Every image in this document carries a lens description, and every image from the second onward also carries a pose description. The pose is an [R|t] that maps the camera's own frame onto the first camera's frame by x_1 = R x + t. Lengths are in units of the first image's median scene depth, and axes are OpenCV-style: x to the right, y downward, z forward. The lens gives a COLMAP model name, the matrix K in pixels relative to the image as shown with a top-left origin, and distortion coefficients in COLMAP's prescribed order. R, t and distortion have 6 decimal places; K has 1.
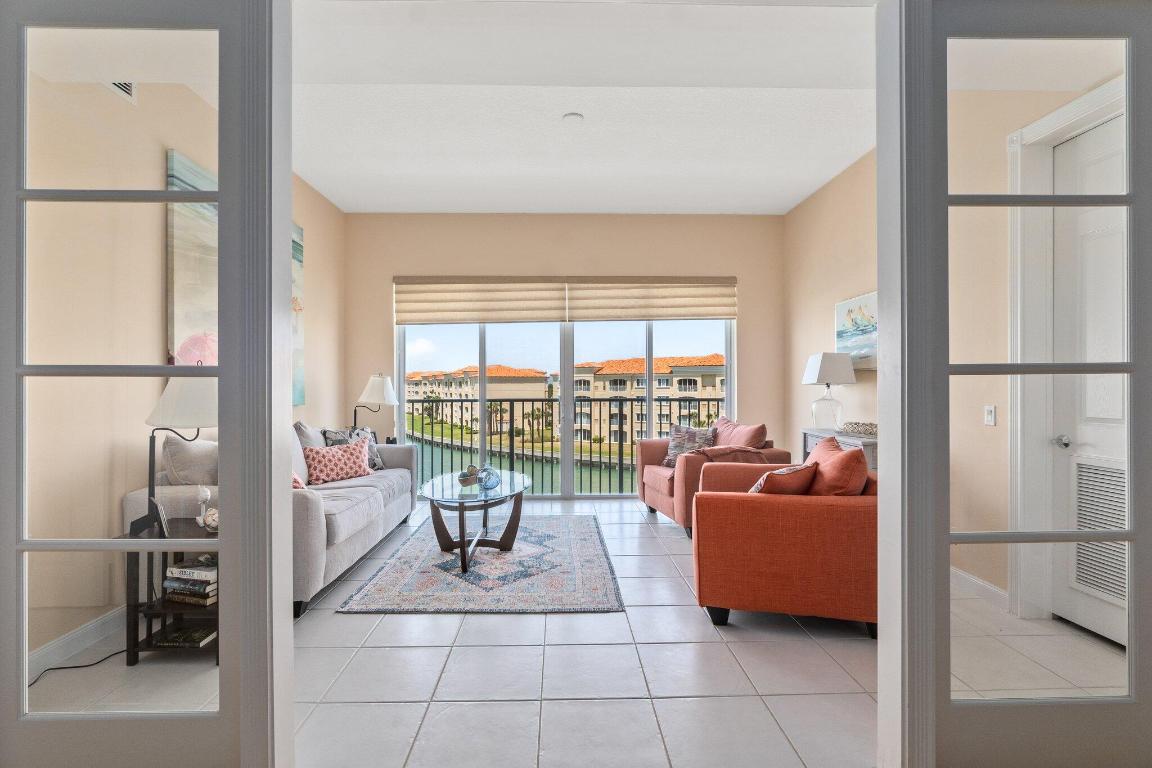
lens RADIAL K [[530.8, 0, 567.7], [0, 530.8, 382.2], [0, 0, 1]] dist [-0.002801, -0.000339]
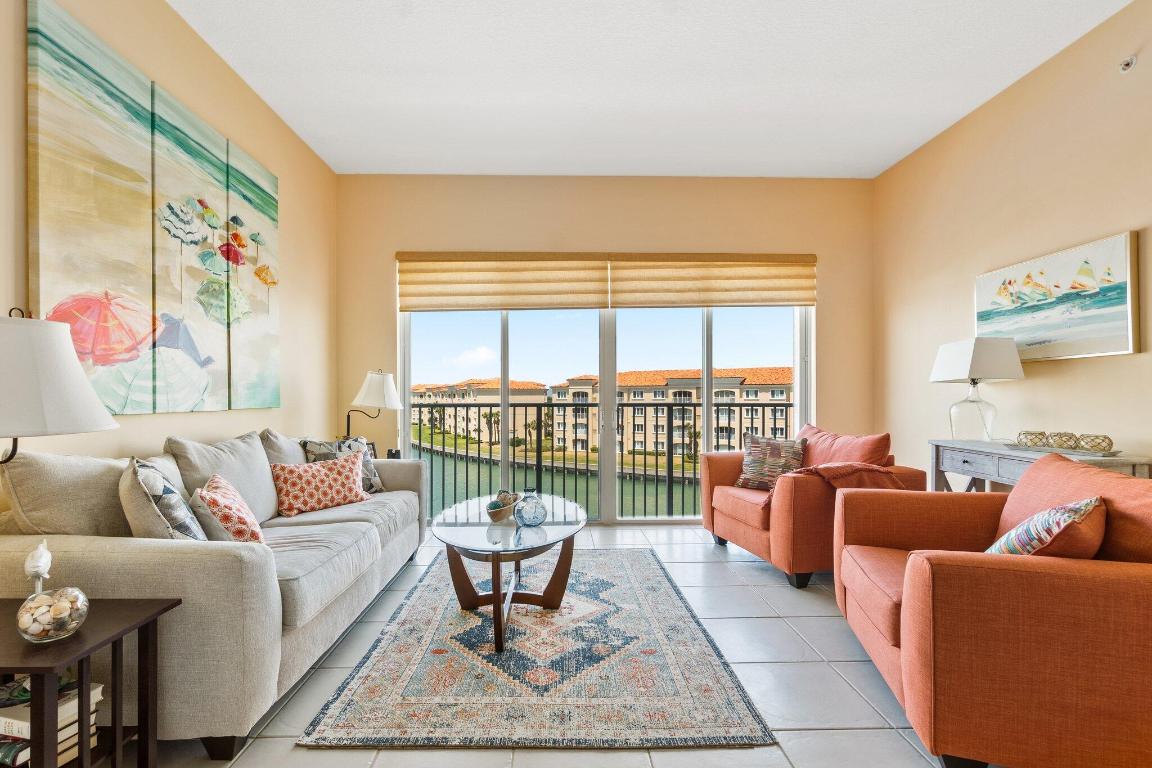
lens RADIAL K [[504.1, 0, 565.0], [0, 504.1, 398.7], [0, 0, 1]] dist [-0.003104, 0.001066]
pose [[0.999998, 0.002016, 0.000334, -0.088518], [-0.002019, 0.999964, 0.008255, 0.024047], [-0.000317, -0.008255, 0.999966, 0.285946]]
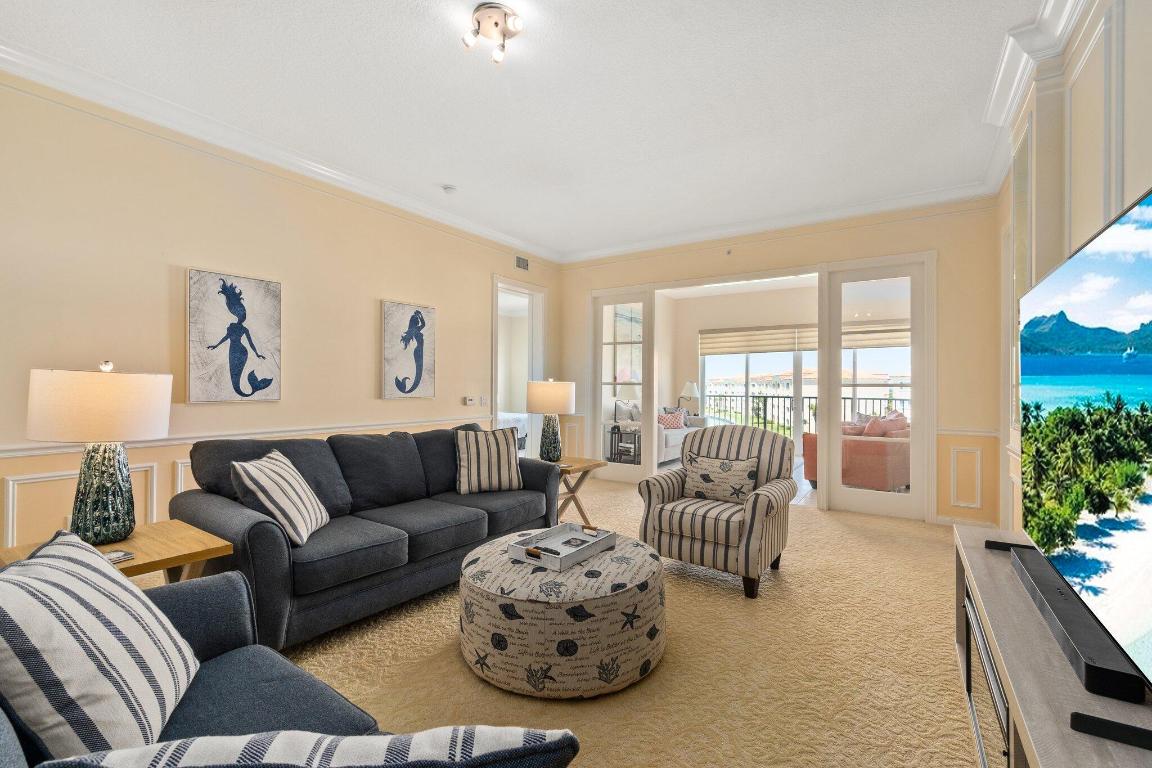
lens RADIAL K [[504.1, 0, 576.6], [0, 504.1, 384.5], [0, 0, 1]] dist [-0.003104, 0.001066]
pose [[0.821966, 0.007731, -0.569484, 0.441905], [-0.006722, 0.999970, 0.003873, -0.010672], [0.569497, 0.000644, 0.821993, -0.951082]]
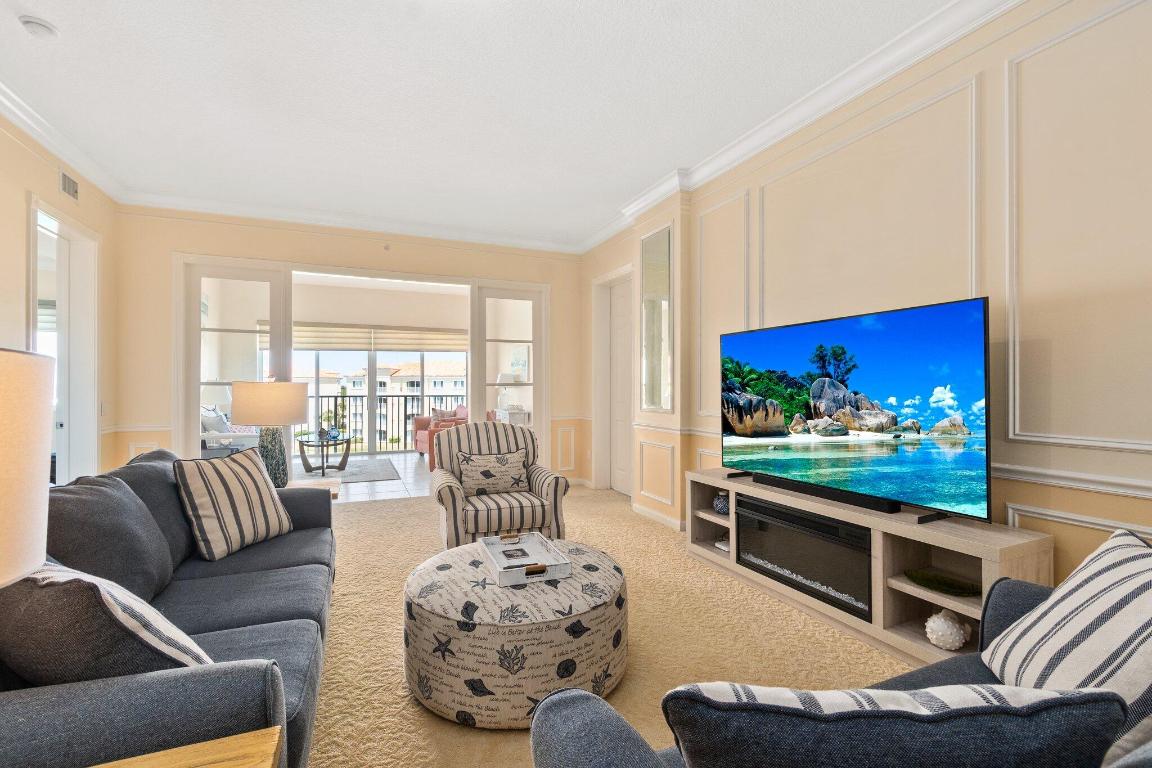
lens RADIAL K [[504.1, 0, 572.5], [0, 504.1, 387.3], [0, 0, 1]] dist [-0.003104, 0.001066]
pose [[0.922495, 0.001900, 0.386004, -0.042953], [-0.004613, 0.999971, 0.006103, -0.010602], [-0.385981, -0.007410, 0.922477, -1.001992]]
